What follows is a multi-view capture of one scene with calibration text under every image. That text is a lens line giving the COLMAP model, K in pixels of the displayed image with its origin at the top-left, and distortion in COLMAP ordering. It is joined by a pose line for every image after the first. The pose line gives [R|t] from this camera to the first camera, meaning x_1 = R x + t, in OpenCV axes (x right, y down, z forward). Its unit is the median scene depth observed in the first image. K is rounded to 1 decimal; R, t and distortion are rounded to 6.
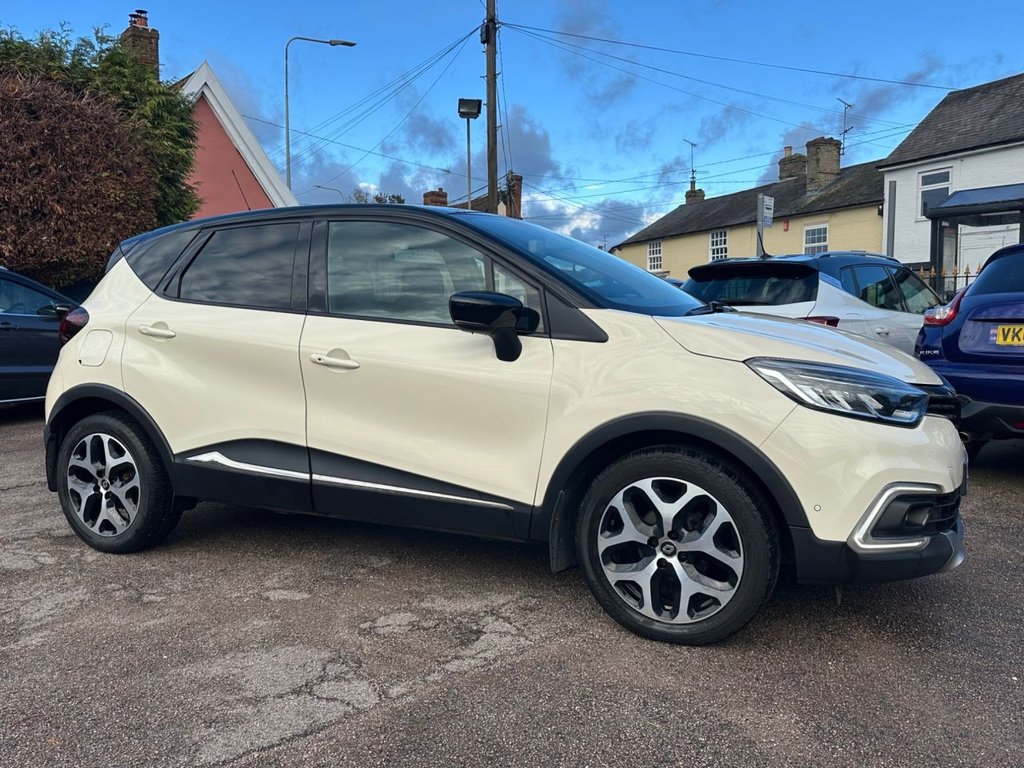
lens RADIAL K [[816.2, 0, 511.9], [0, 816.2, 384.7], [0, 0, 1]] dist [0.093445, -0.139153]
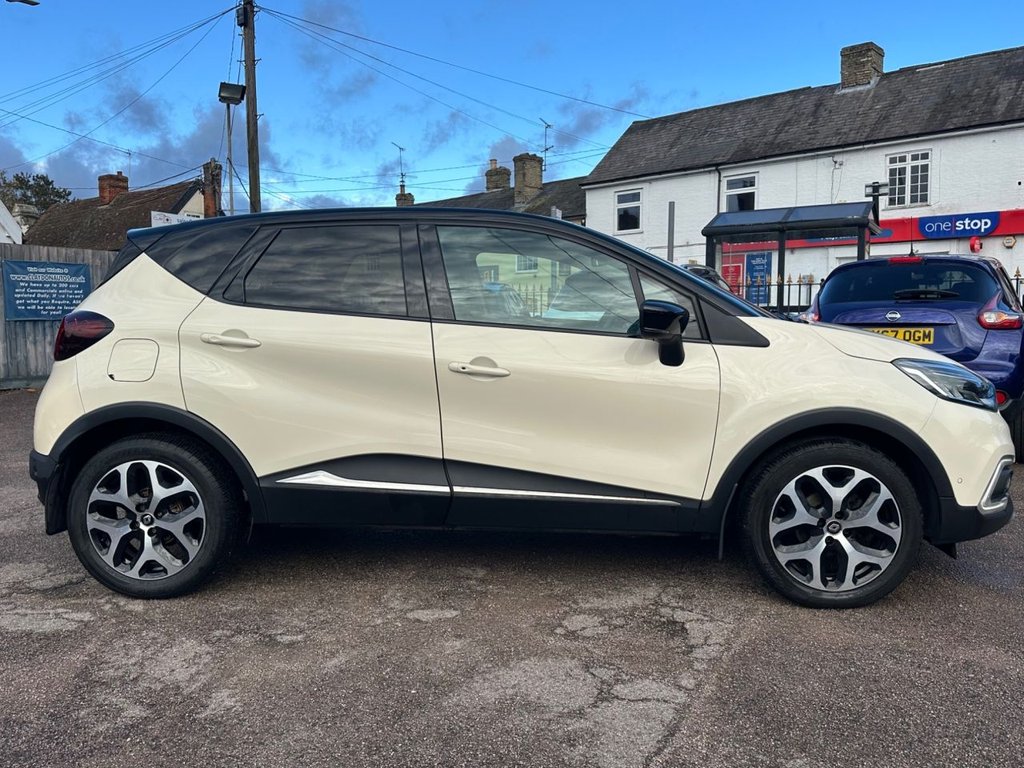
lens RADIAL K [[816.2, 0, 511.9], [0, 816.2, 384.7], [0, 0, 1]] dist [0.093445, -0.139153]
pose [[0.928534, -0.028755, 0.370131, -0.478257], [0.028764, 0.999571, 0.005497, -0.013228], [-0.370130, 0.005542, 0.928963, 0.069827]]
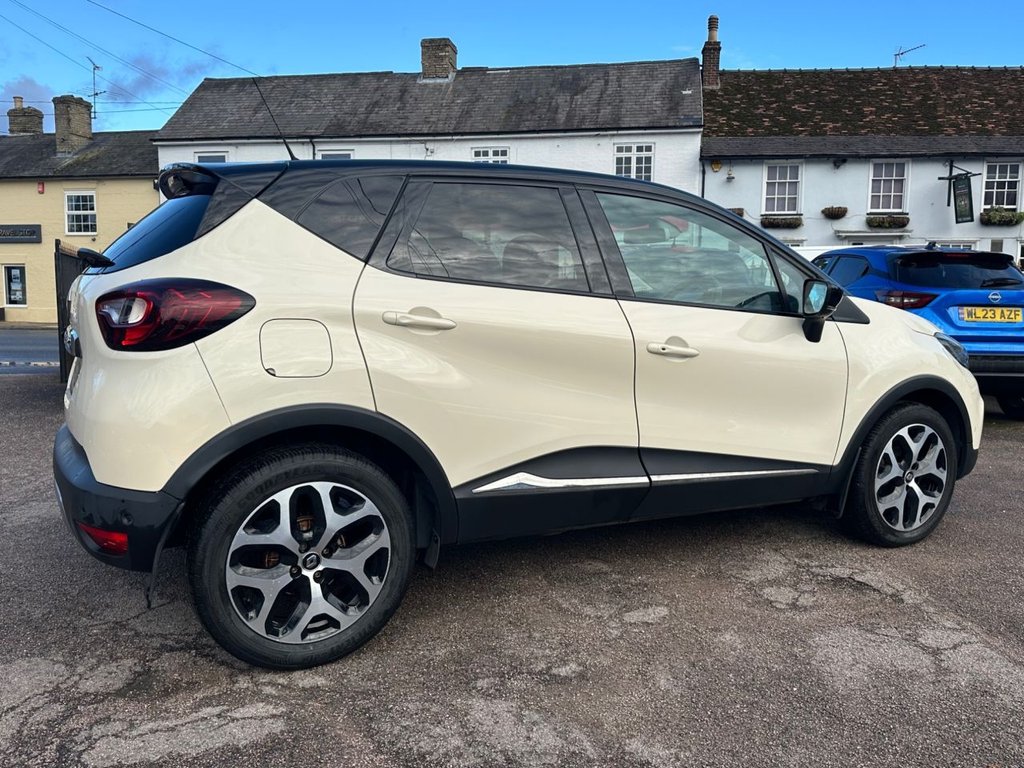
lens RADIAL K [[821.4, 0, 510.6], [0, 821.4, 390.9], [0, 0, 1]] dist [0.090335, -0.132032]
pose [[0.594568, -0.080810, 0.799974, -0.946934], [0.050889, 0.996724, 0.062862, -0.044491], [-0.802433, 0.003335, 0.596732, 0.523789]]
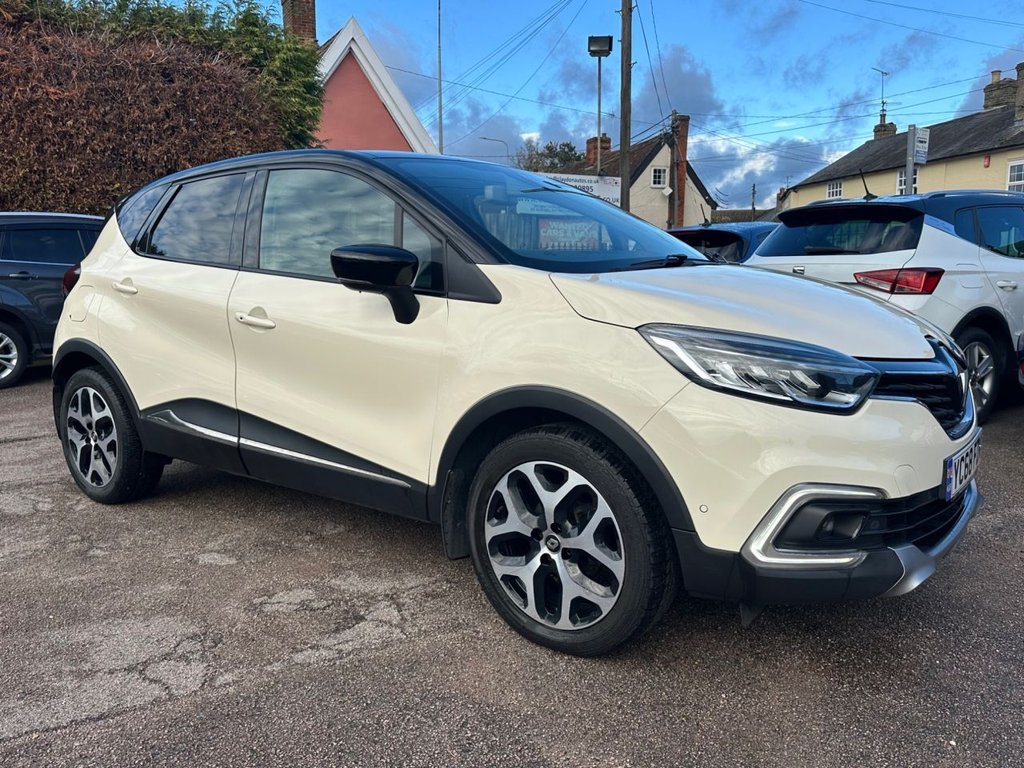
lens RADIAL K [[820.3, 0, 506.4], [0, 820.3, 379.4], [0, 0, 1]] dist [0.081787, -0.114902]
pose [[0.976603, 0.024737, -0.213622, 0.239232], [-0.013394, 0.998430, 0.054386, -0.014128], [0.214632, -0.050252, 0.975401, 0.113065]]
